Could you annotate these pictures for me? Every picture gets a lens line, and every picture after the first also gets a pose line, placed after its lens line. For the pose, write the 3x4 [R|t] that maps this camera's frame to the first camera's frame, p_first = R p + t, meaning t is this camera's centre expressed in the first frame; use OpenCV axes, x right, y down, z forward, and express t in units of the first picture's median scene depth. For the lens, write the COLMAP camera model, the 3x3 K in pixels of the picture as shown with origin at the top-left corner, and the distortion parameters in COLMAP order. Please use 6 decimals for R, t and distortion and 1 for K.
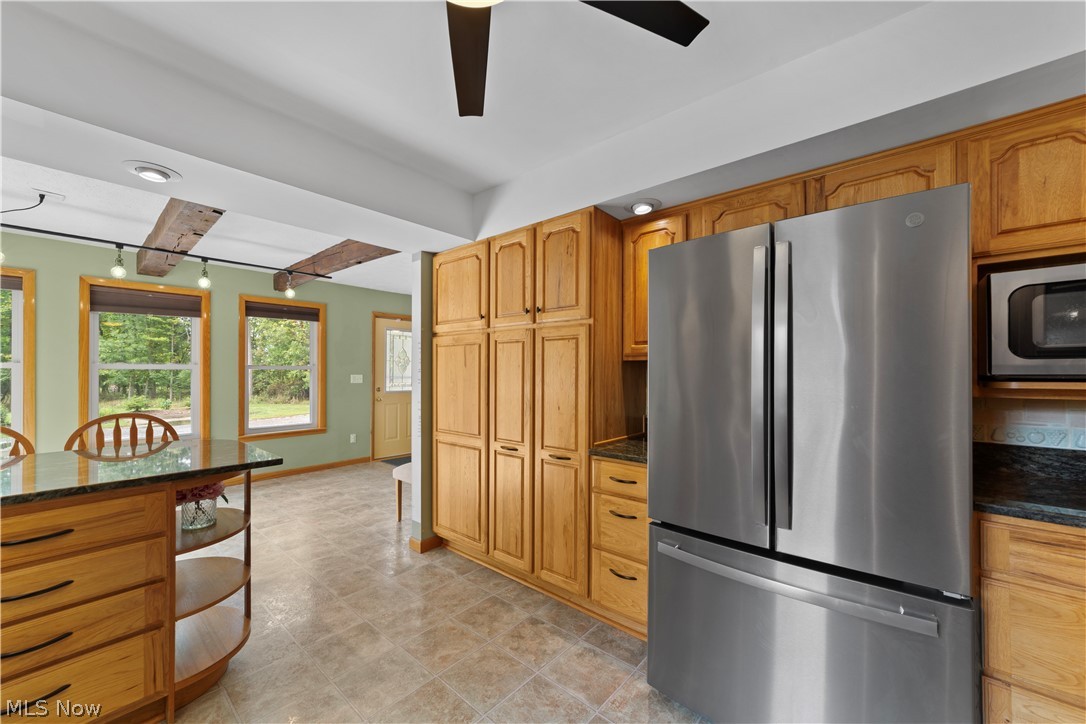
lens RADIAL K [[413.8, 0, 541.6], [0, 413.8, 369.7], [0, 0, 1]] dist [-0.007789, 0.002801]
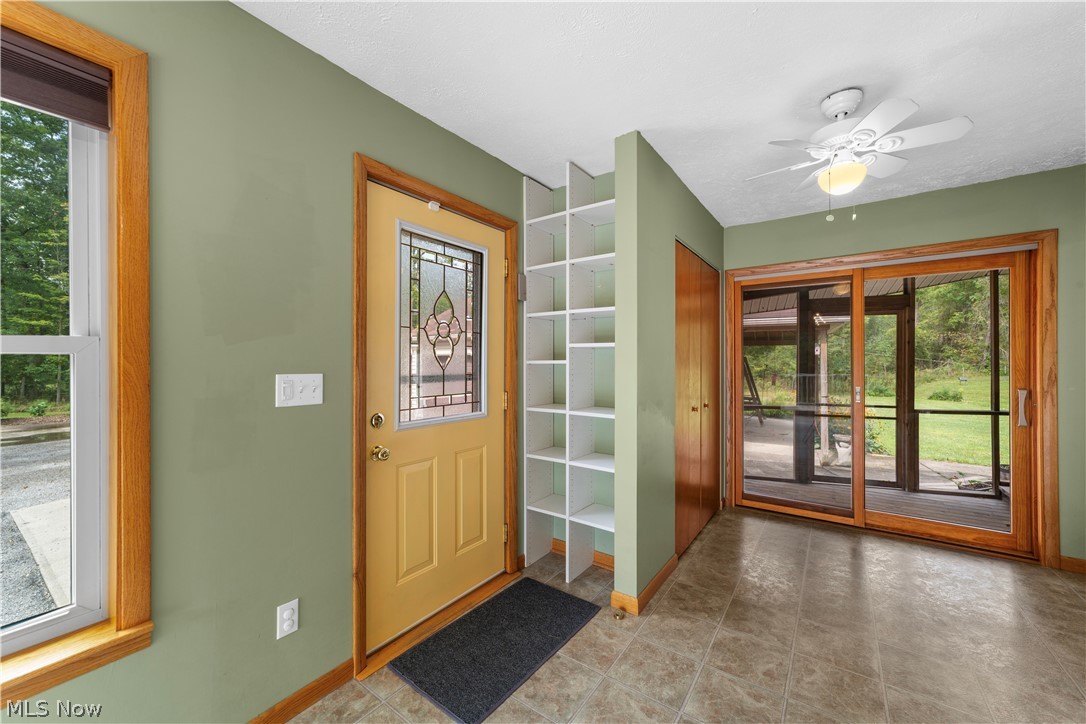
lens RADIAL K [[413.8, 0, 545.7], [0, 413.8, 360.5], [0, 0, 1]] dist [-0.007789, 0.002801]
pose [[0.994928, -0.005215, 0.100453, -0.291041], [0.005187, 0.999986, 0.000536, 0.004429], [-0.100455, -0.000012, 0.994942, 0.662057]]
